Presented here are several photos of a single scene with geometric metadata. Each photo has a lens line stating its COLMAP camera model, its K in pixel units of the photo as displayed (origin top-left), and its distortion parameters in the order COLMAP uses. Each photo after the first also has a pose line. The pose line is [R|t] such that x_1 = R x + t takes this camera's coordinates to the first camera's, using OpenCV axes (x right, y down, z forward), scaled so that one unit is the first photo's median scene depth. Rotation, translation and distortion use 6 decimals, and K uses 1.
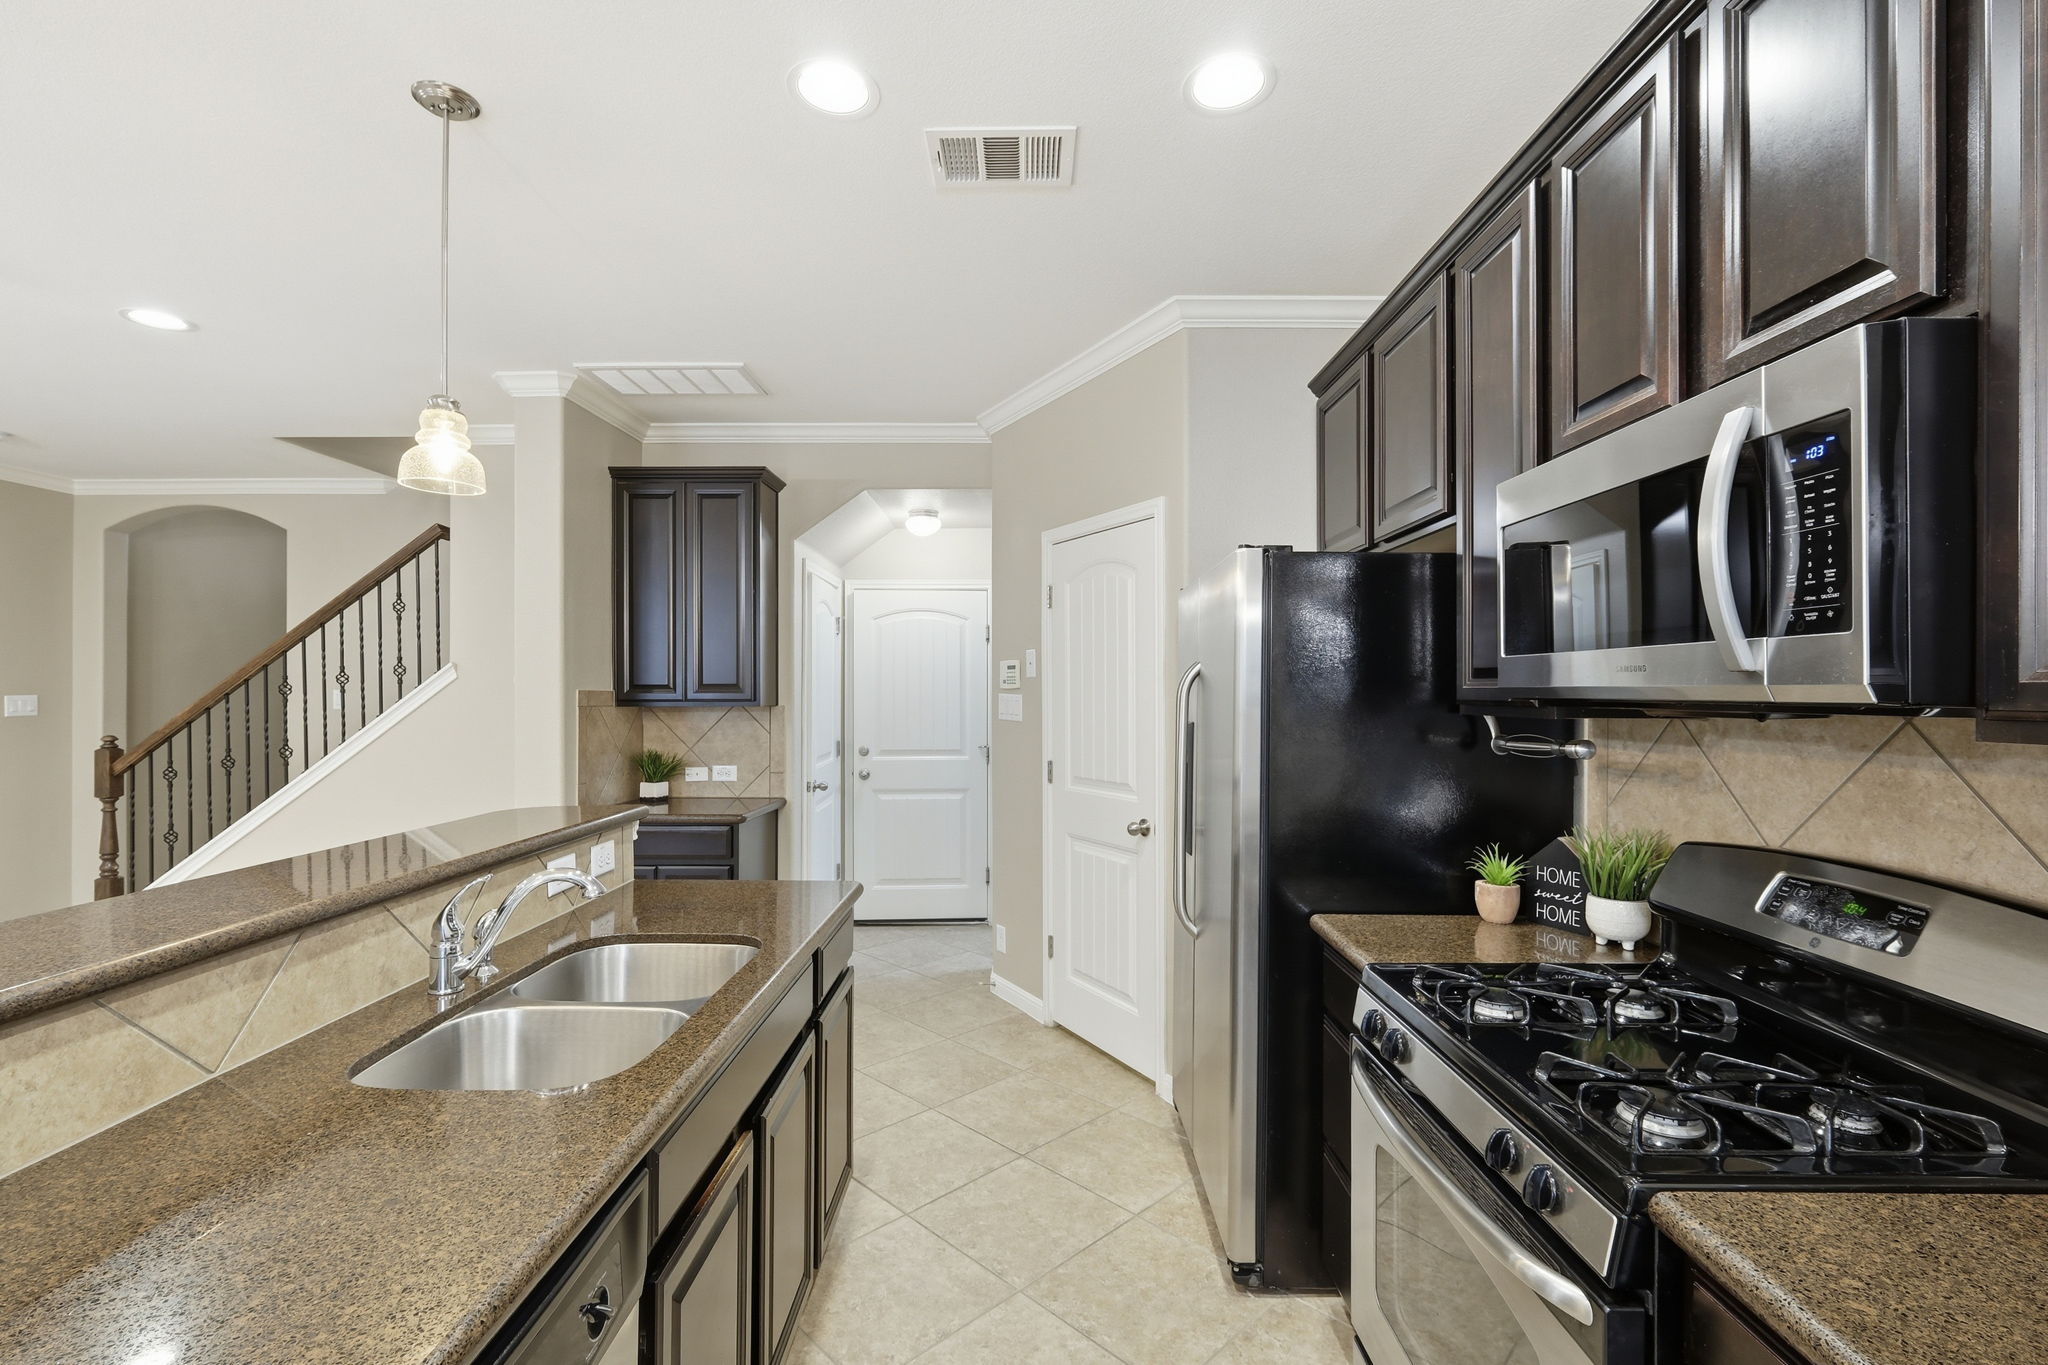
lens RADIAL K [[901.7, 0, 1020.0], [0, 901.7, 689.8], [0, 0, 1]] dist [-0.004875, 0.002365]
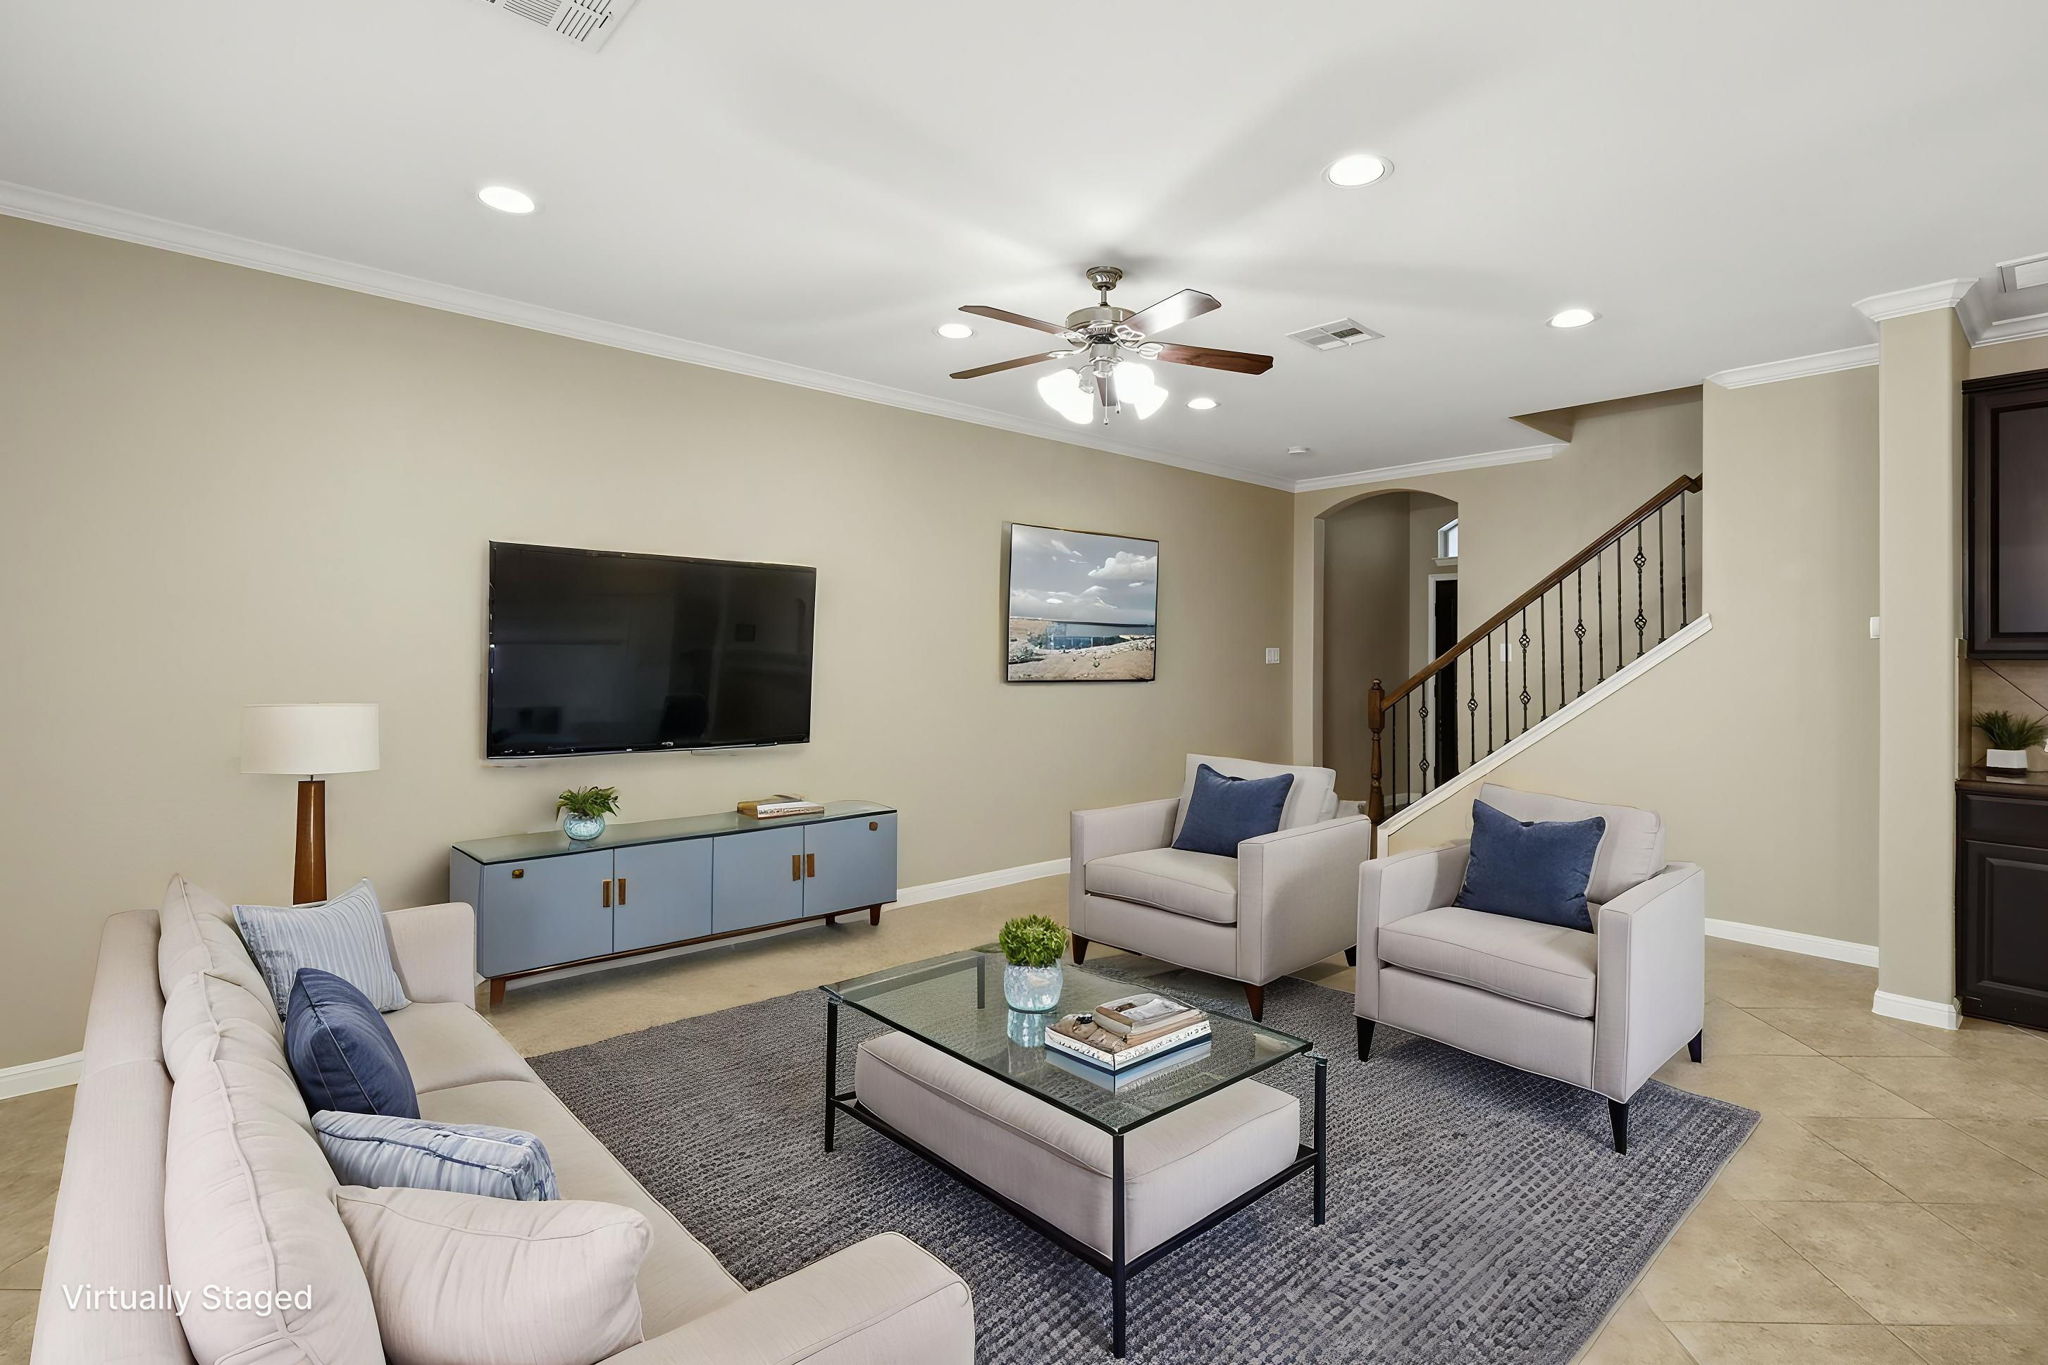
lens RADIAL K [[959.8, 0, 1084.4], [0, 959.8, 648.9], [0, 0, 1]] dist [0.000795, 0.001010]
pose [[0.707023, 0.001563, -0.707189, -0.380527], [-0.004888, 0.999984, -0.002677, 0.015228], [0.707174, 0.005350, 0.707019, -0.235508]]
